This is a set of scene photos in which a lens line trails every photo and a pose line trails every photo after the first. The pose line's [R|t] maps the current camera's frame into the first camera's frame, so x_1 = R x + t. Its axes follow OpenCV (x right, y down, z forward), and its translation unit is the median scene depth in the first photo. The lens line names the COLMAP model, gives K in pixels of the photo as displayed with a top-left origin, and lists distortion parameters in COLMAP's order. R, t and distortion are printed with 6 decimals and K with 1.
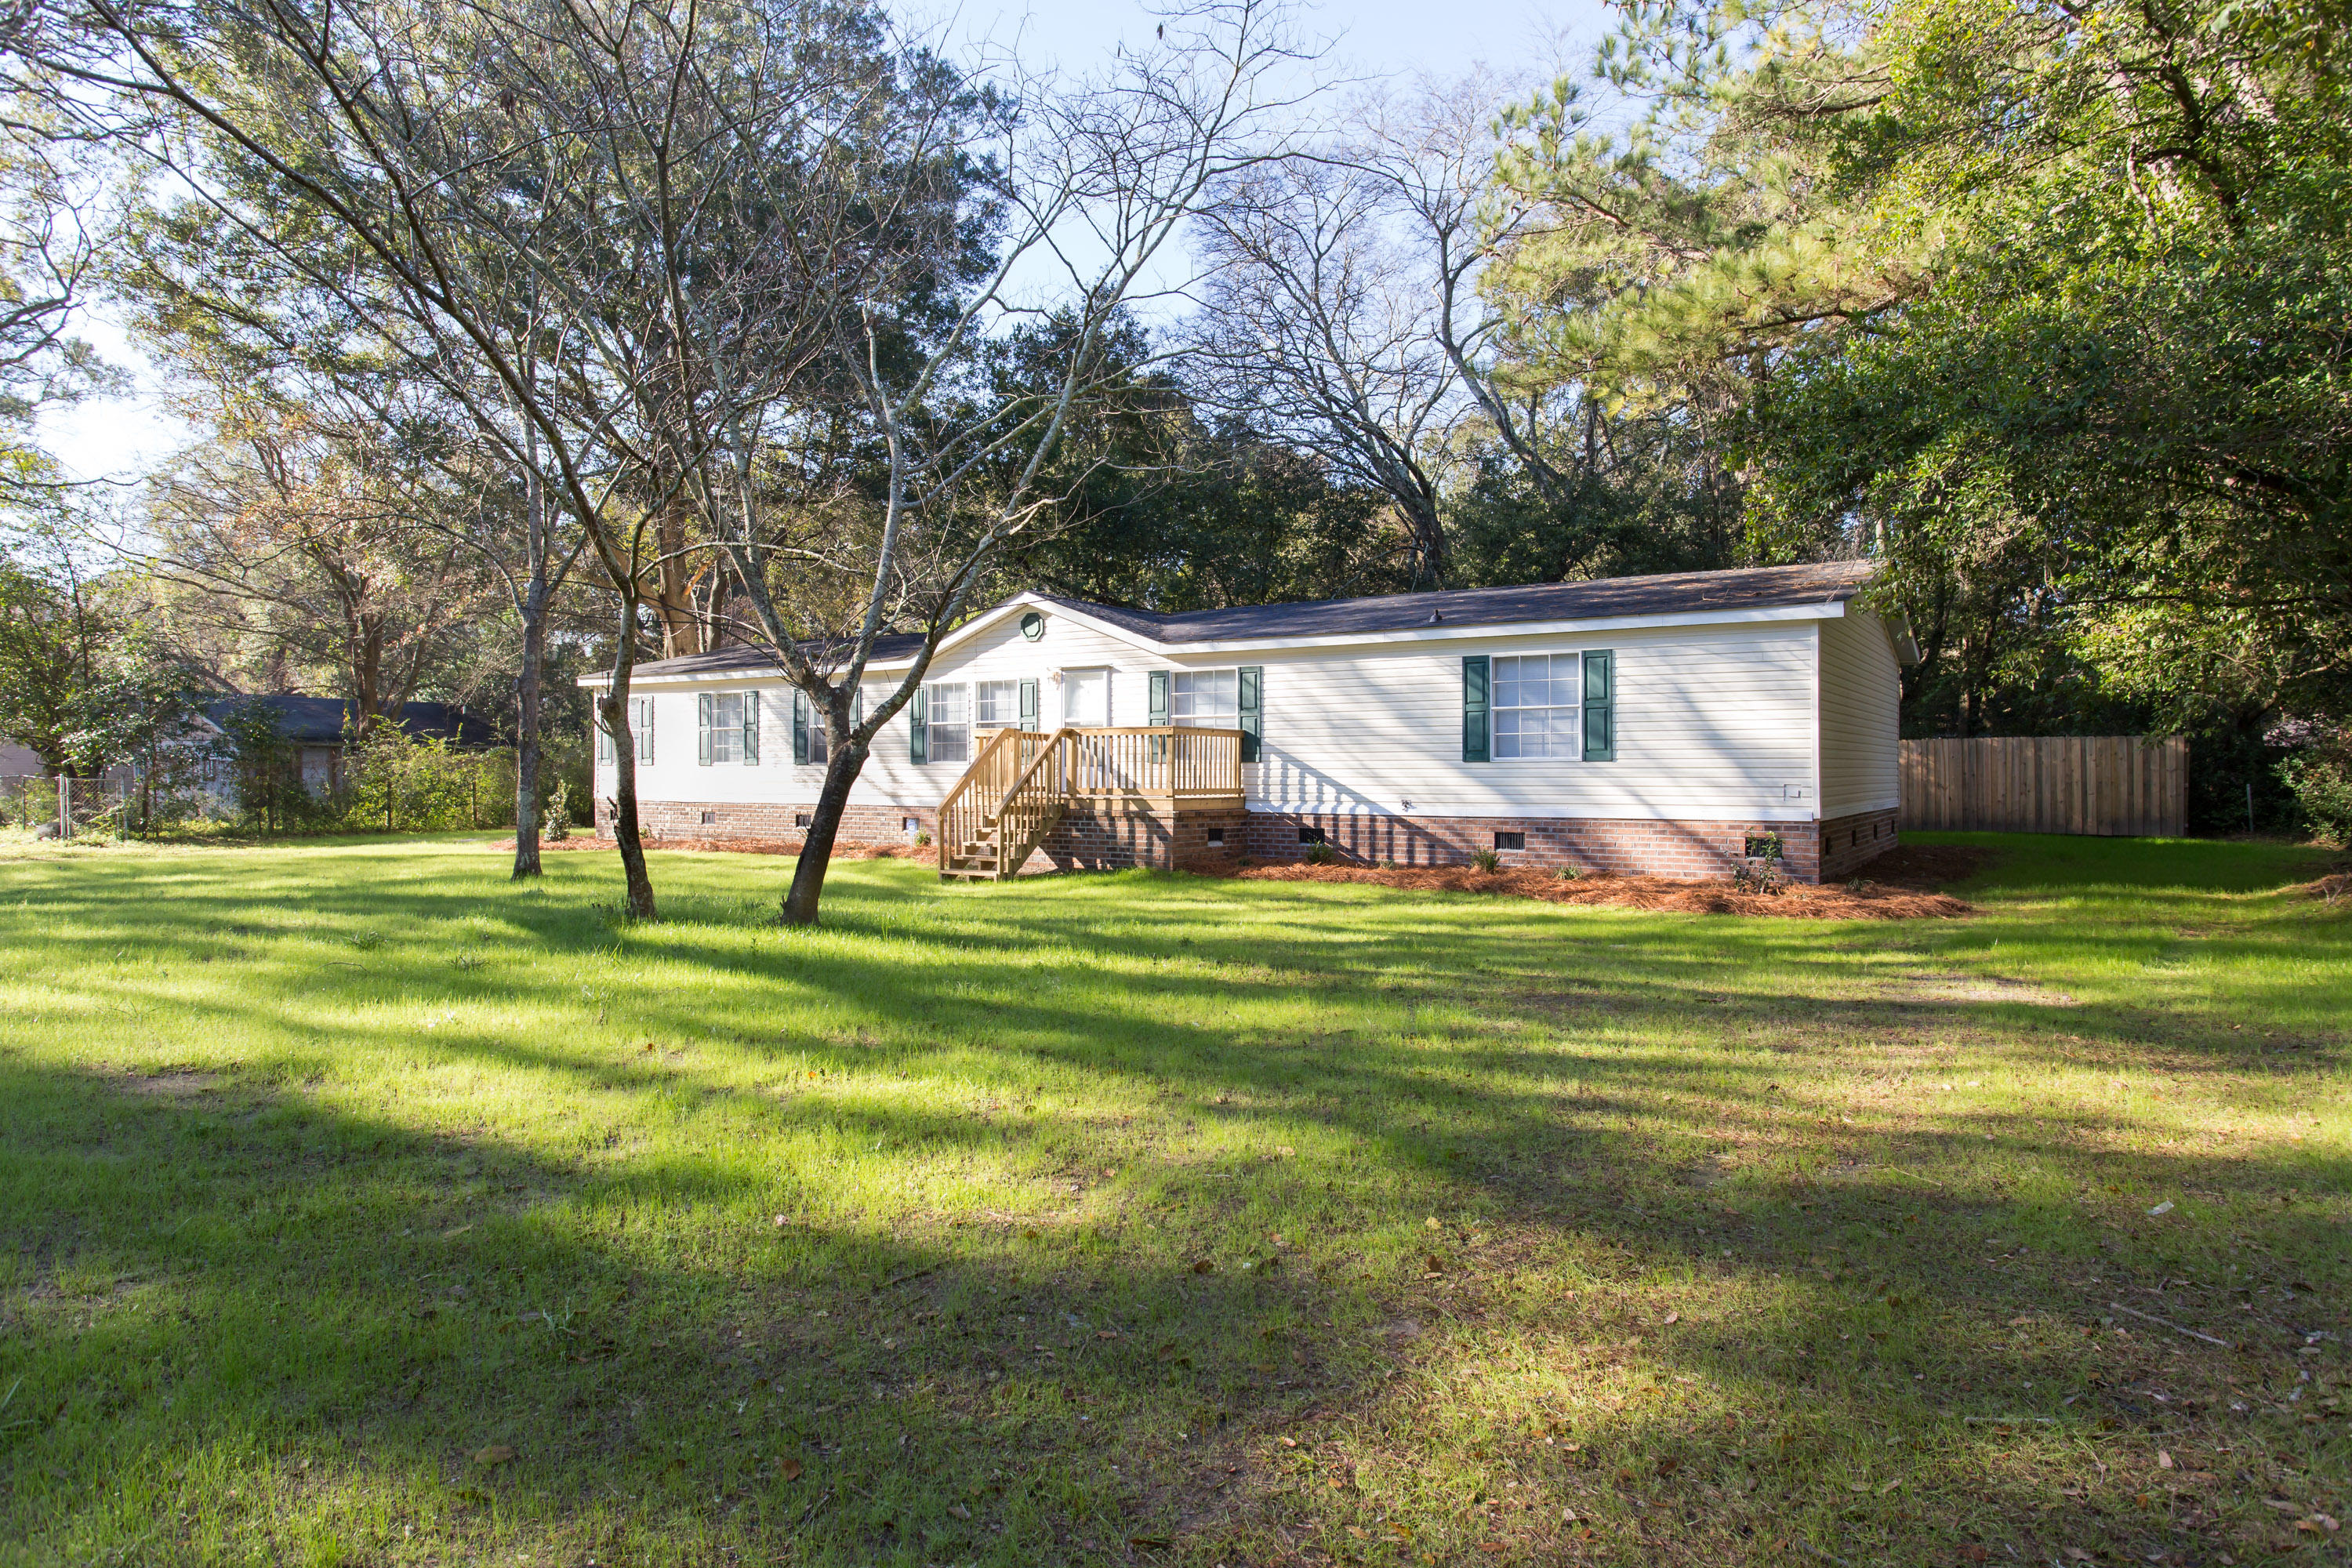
lens RADIAL K [[1363.1, 0, 1179.2], [0, 1363.1, 783.7], [0, 0, 1]] dist [-0.000686, -0.000948]
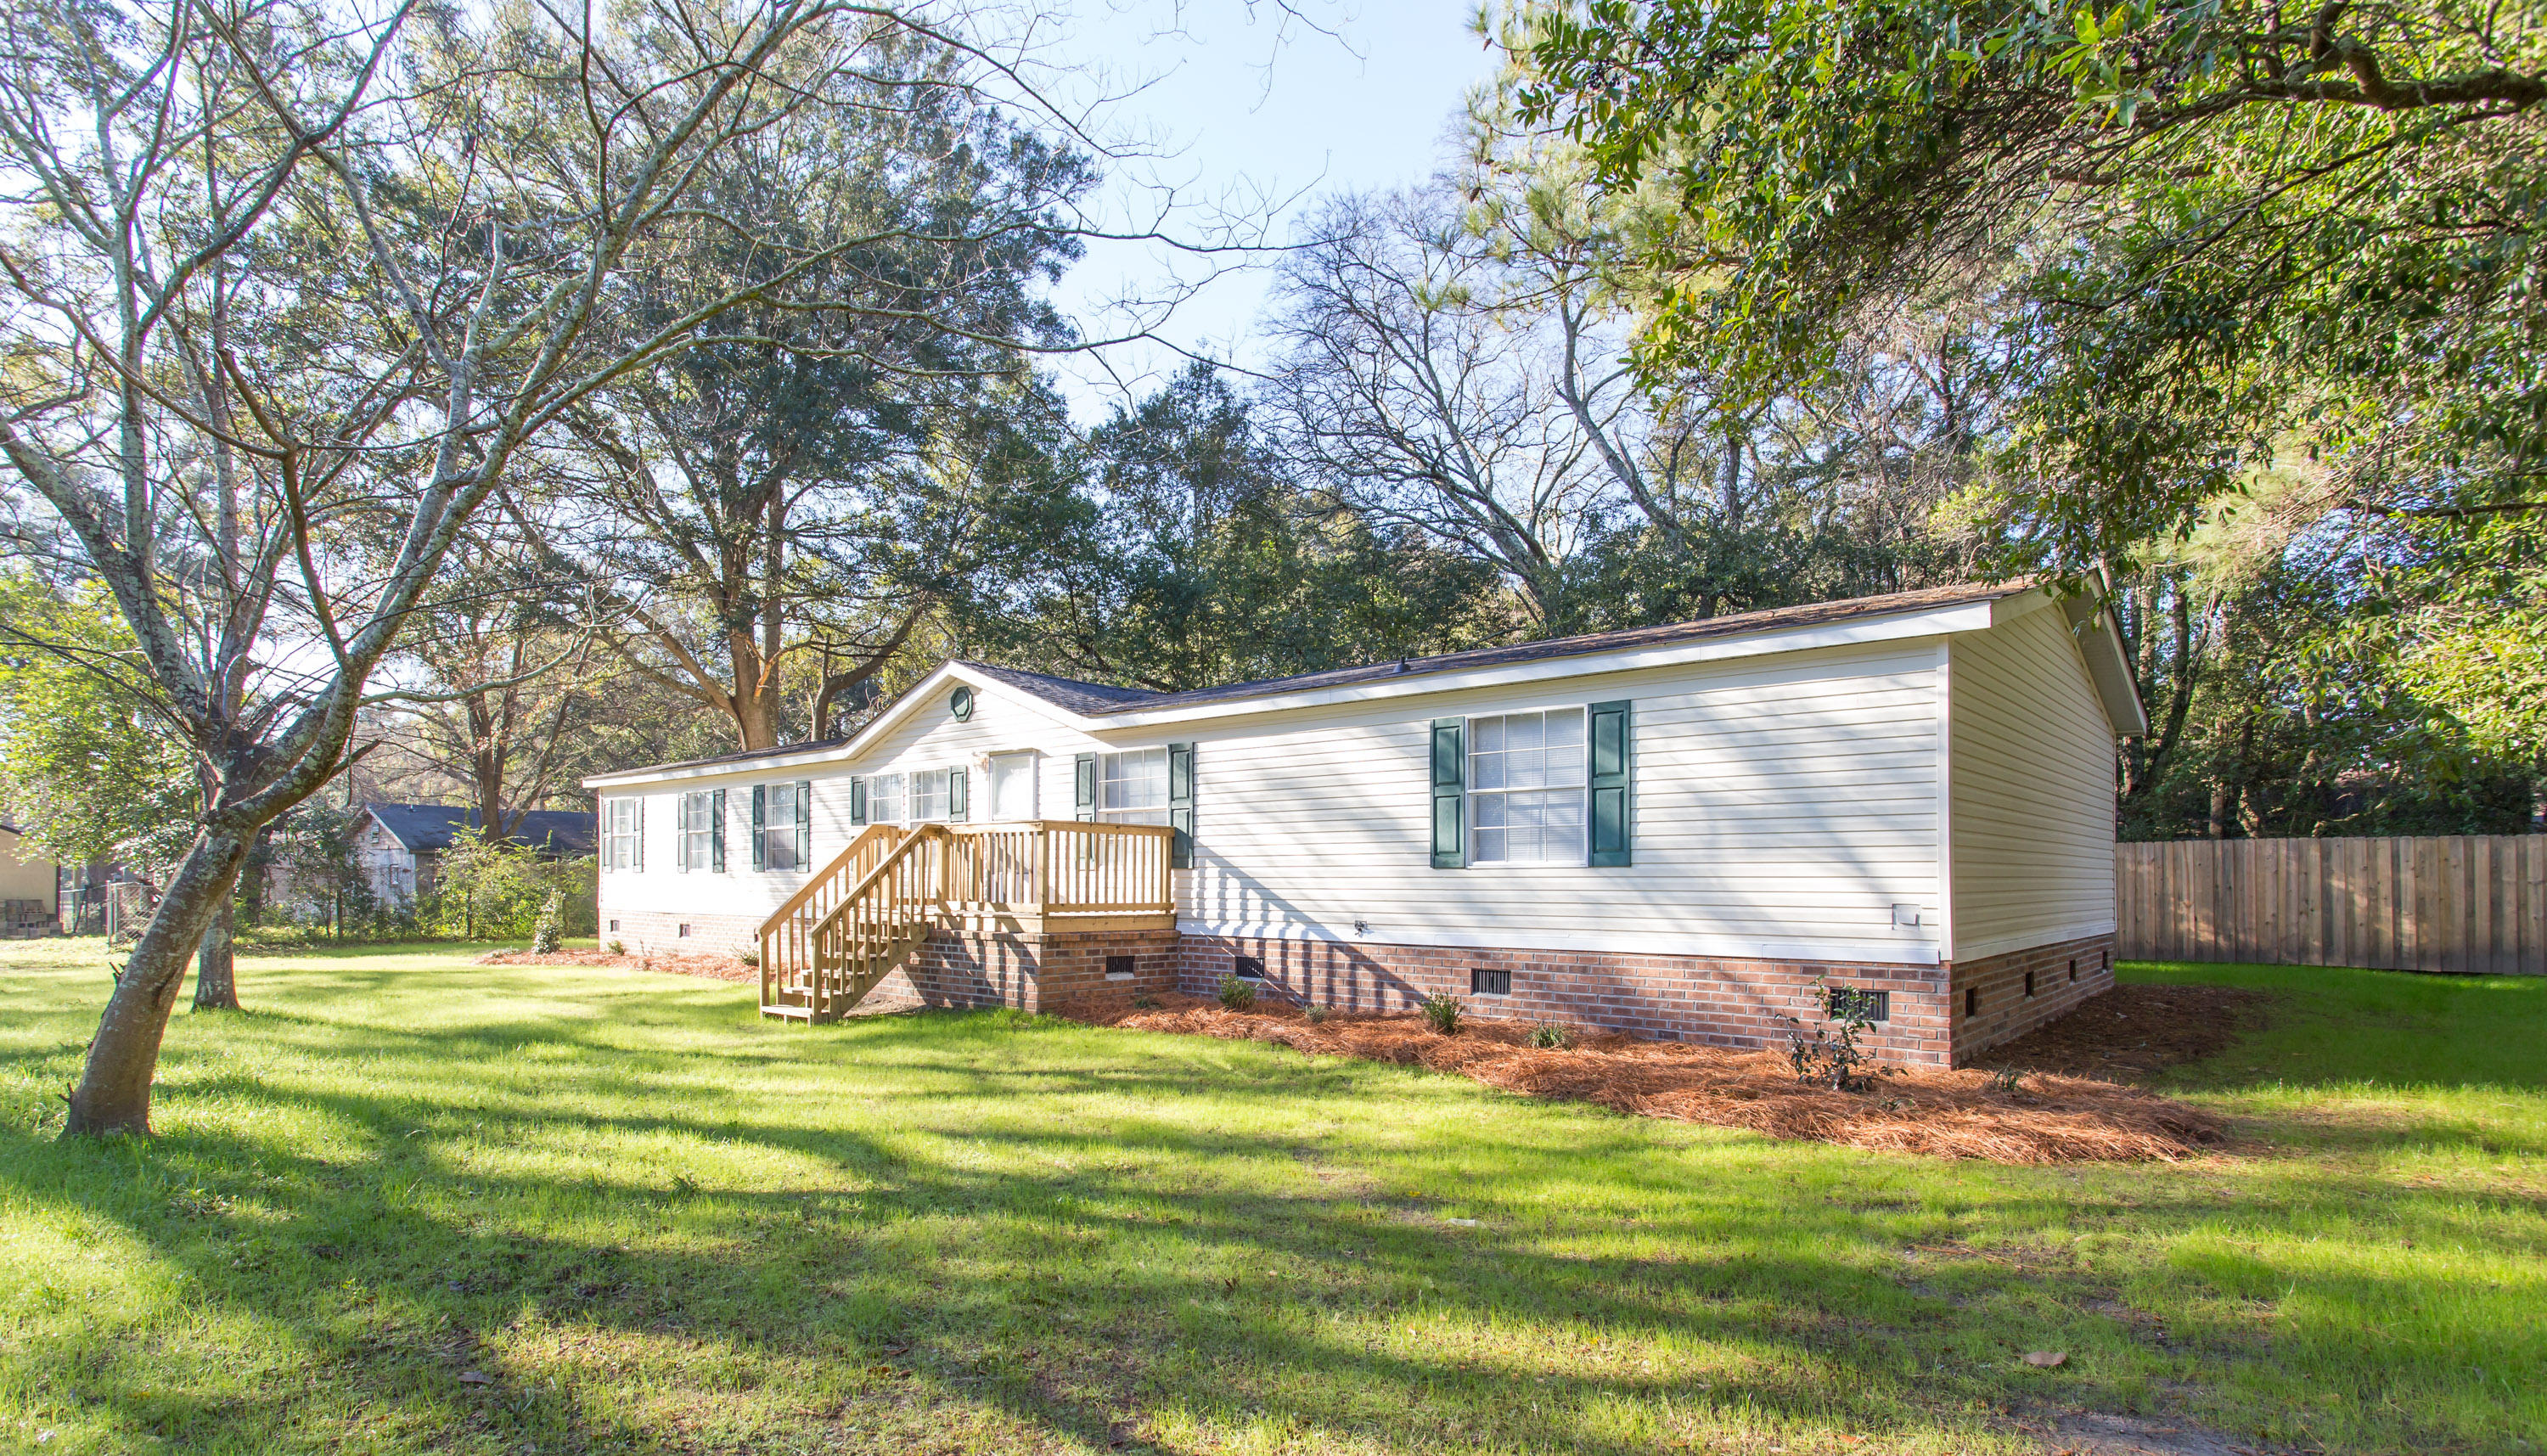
lens RADIAL K [[1242.1, 0, 1242.3], [0, 1242.1, 899.7], [0, 0, 1]] dist [-0.000338, 0.001013]
pose [[0.990258, 0.005796, -0.139123, 0.186333], [-0.005124, 0.999973, 0.005186, -0.002677], [0.139150, -0.004422, 0.990261, 0.322203]]
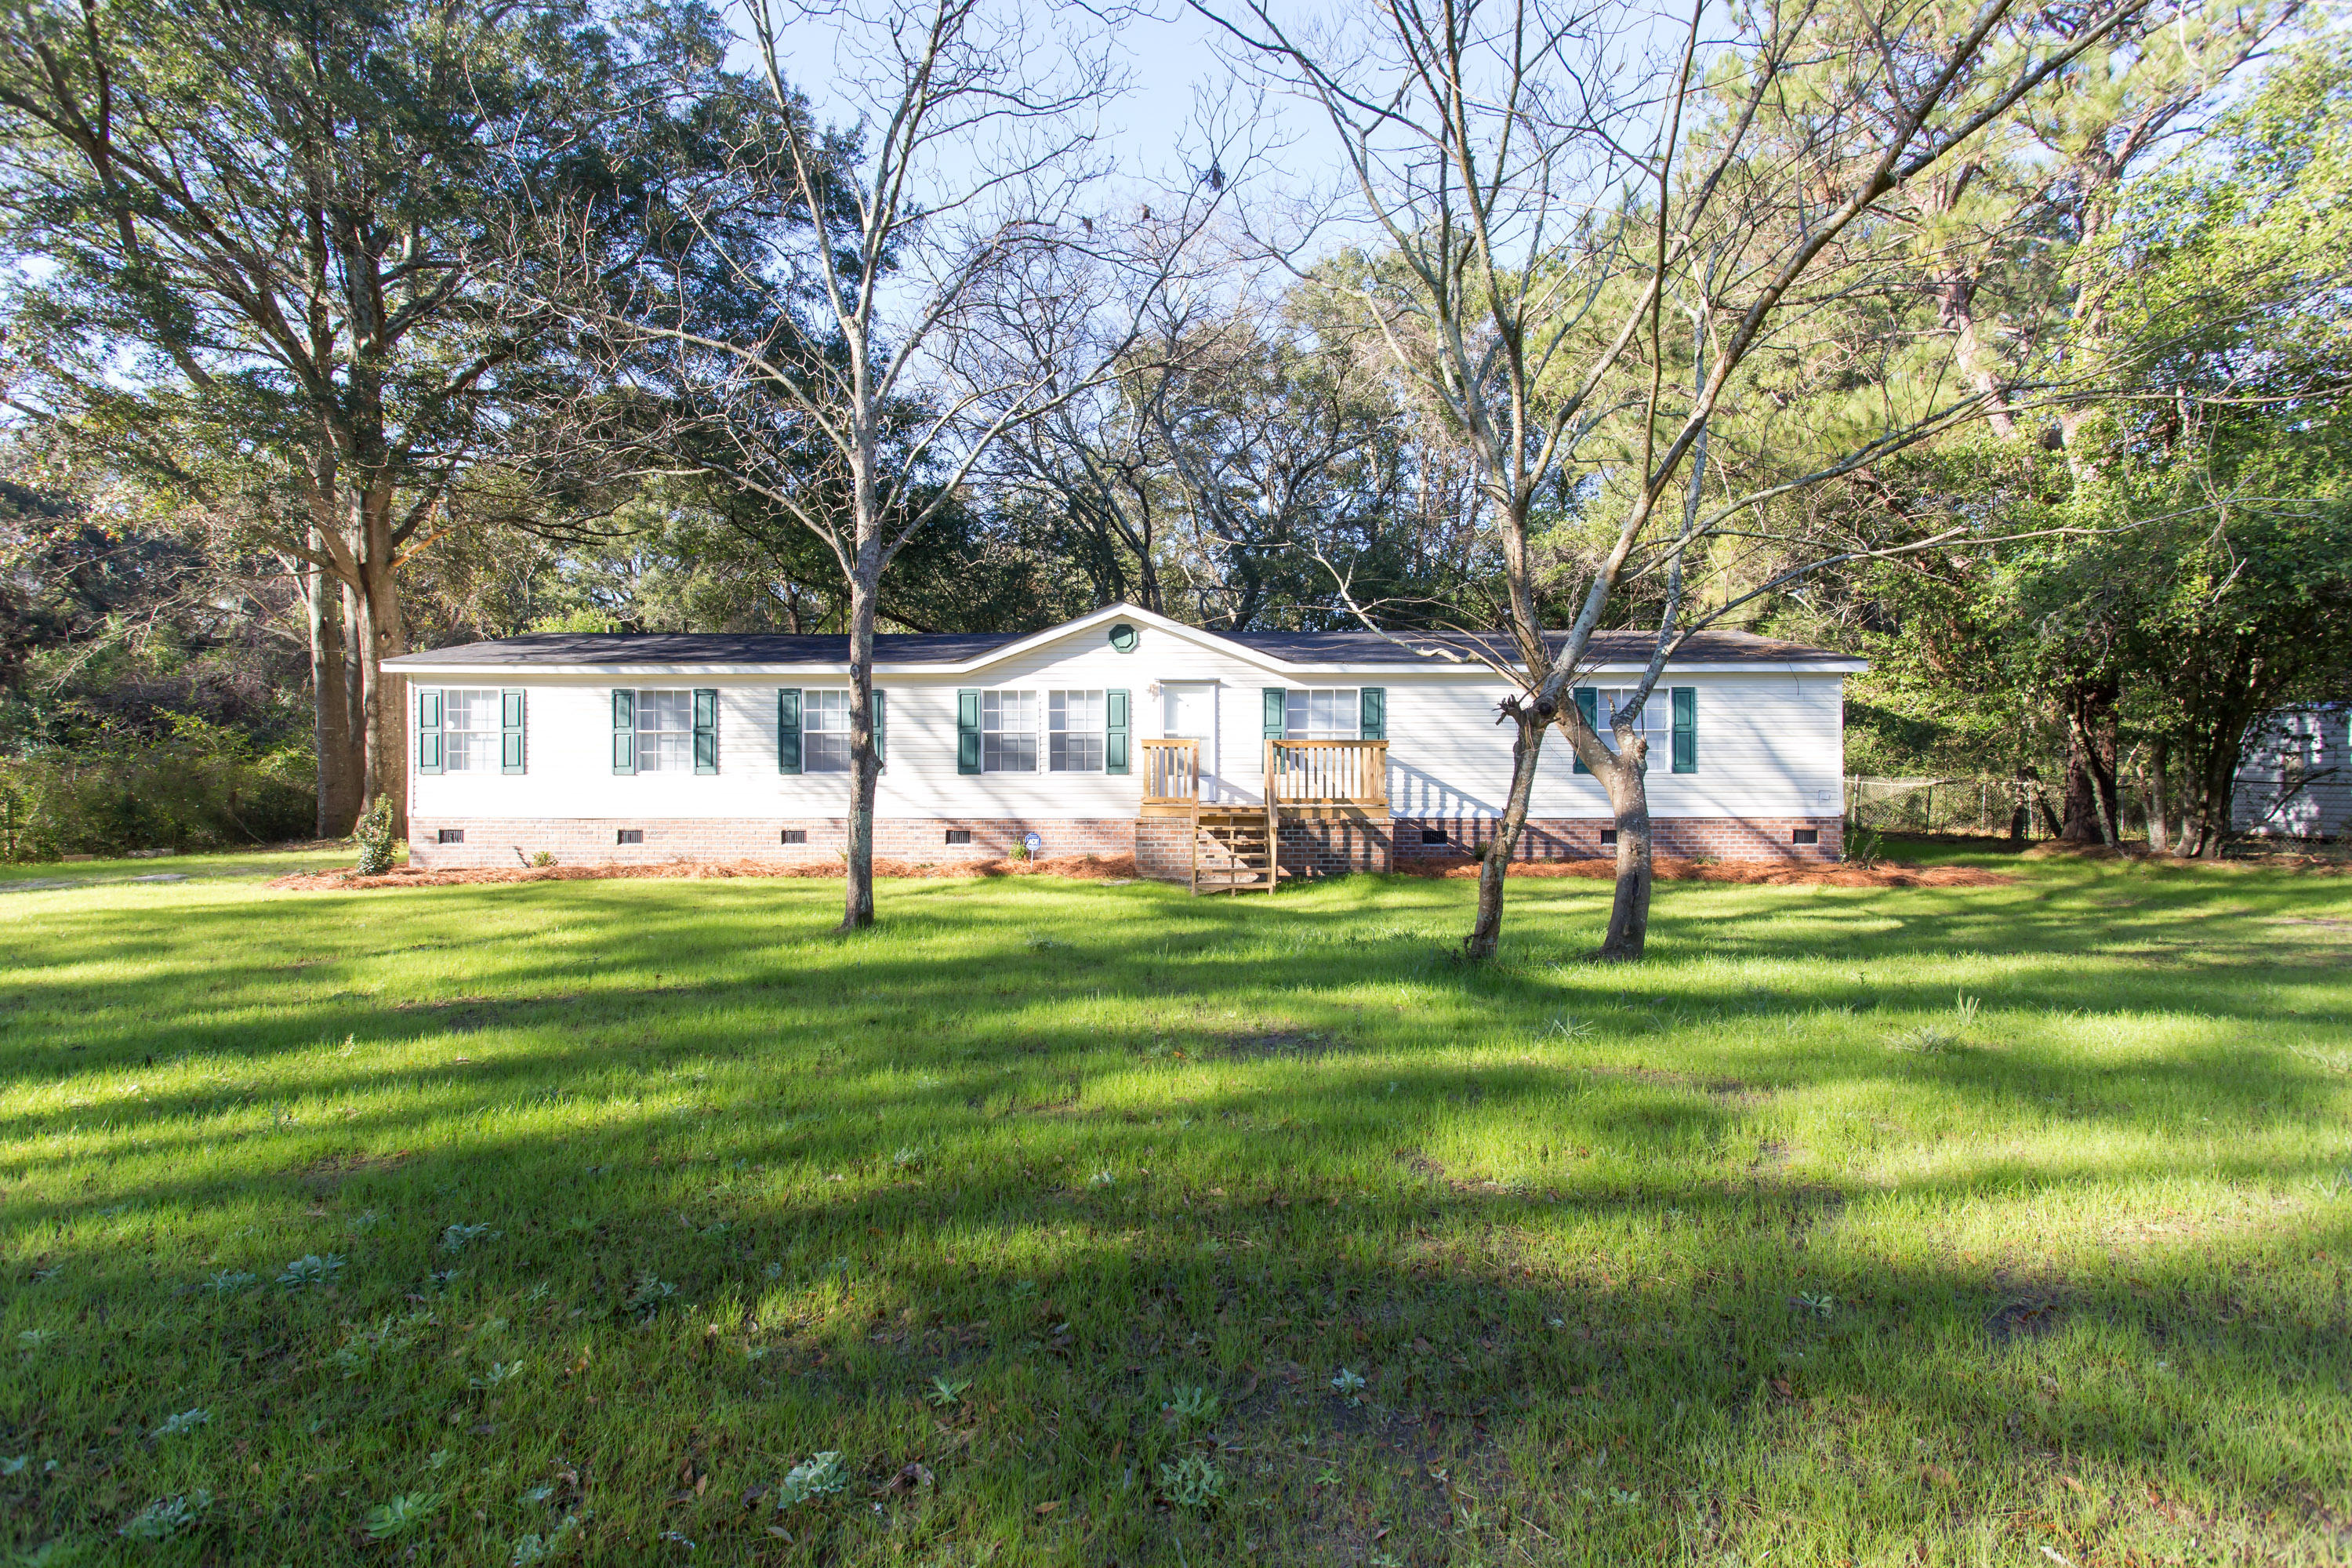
lens RADIAL K [[1102.8, 0, 1163.5], [0, 1102.8, 778.2], [0, 0, 1]] dist [0.003279, 0.002051]
pose [[0.844343, -0.003528, 0.535791, -0.591763], [0.005334, 0.999984, -0.001821, -0.011184], [-0.535776, 0.004395, 0.844349, 0.336444]]
